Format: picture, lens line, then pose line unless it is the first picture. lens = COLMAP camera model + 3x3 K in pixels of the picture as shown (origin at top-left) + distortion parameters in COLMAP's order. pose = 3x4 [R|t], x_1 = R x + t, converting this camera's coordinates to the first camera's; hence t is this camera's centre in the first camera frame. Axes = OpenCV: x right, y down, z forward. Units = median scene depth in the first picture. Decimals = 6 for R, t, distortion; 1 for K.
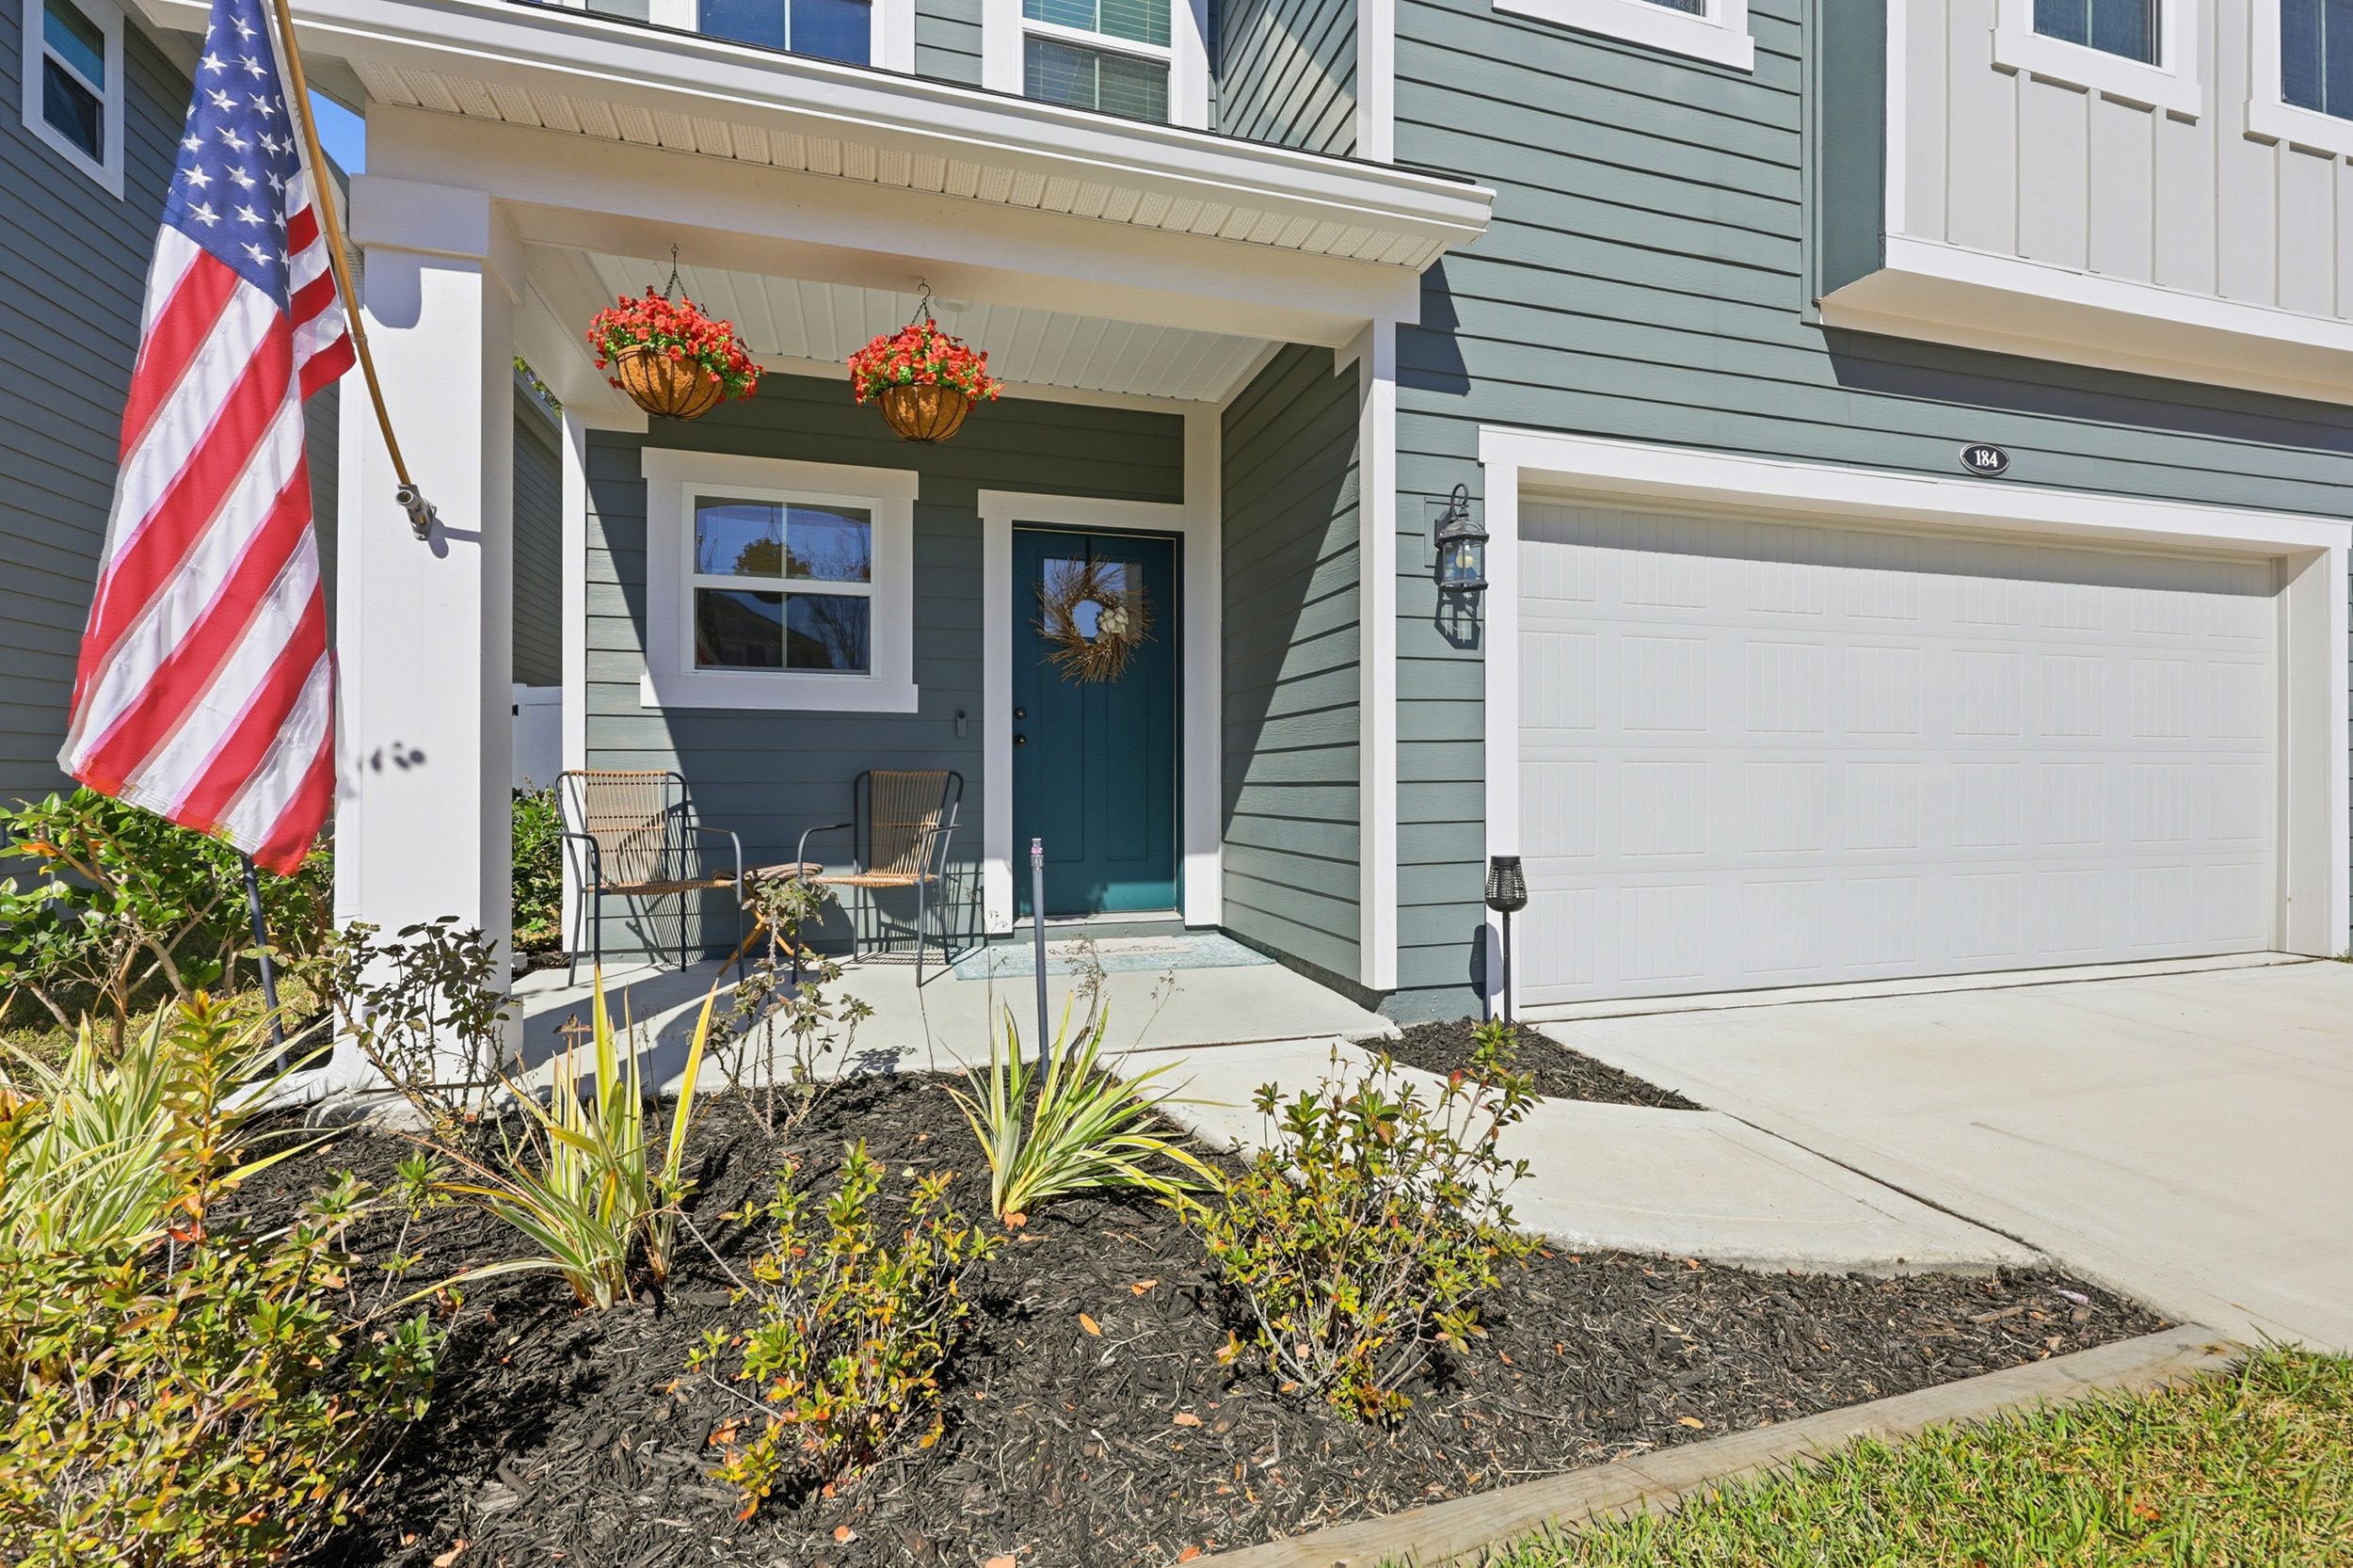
lens RADIAL K [[1015.7, 0, 1178.8], [0, 1015.7, 784.1], [0, 0, 1]] dist [0.003051, -0.000135]
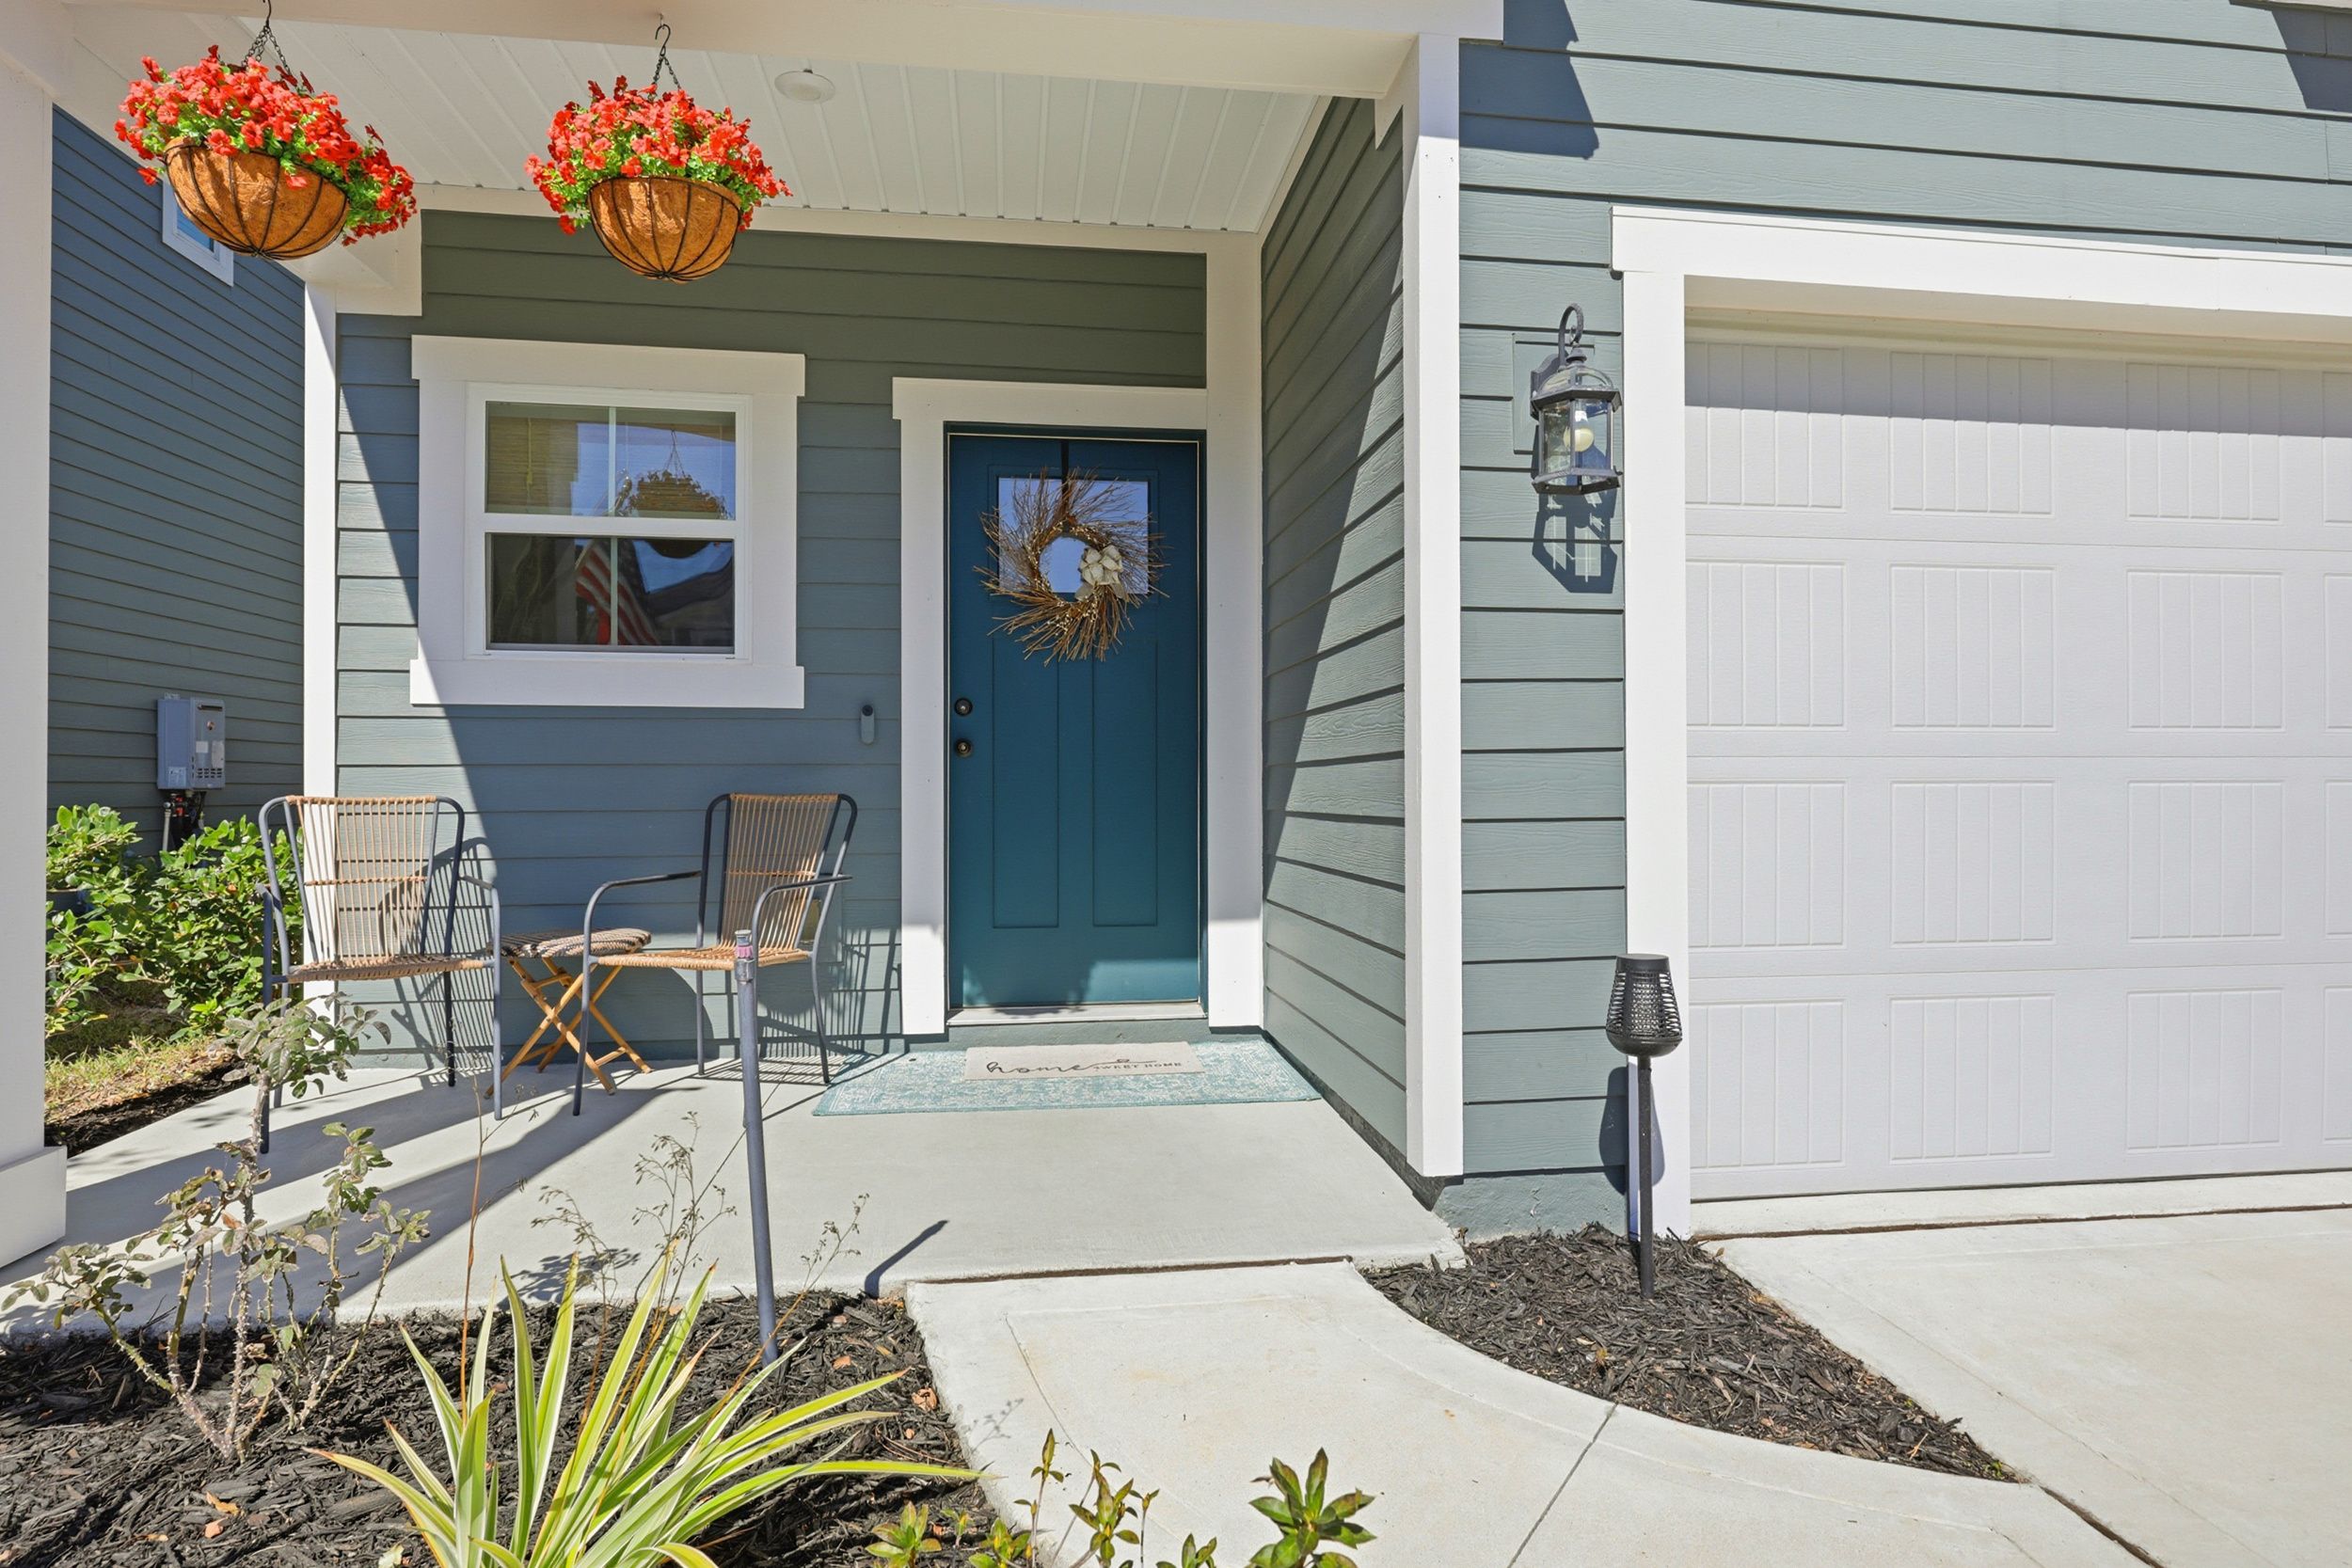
lens RADIAL K [[1307.6, 0, 1182.1], [0, 1307.6, 783.3], [0, 0, 1]] dist [0.004653, -0.000809]
pose [[0.989530, -0.001589, -0.144317, 0.128036], [0.000607, 0.999976, -0.006848, -0.014633], [0.144325, 0.006689, 0.989508, 0.180948]]
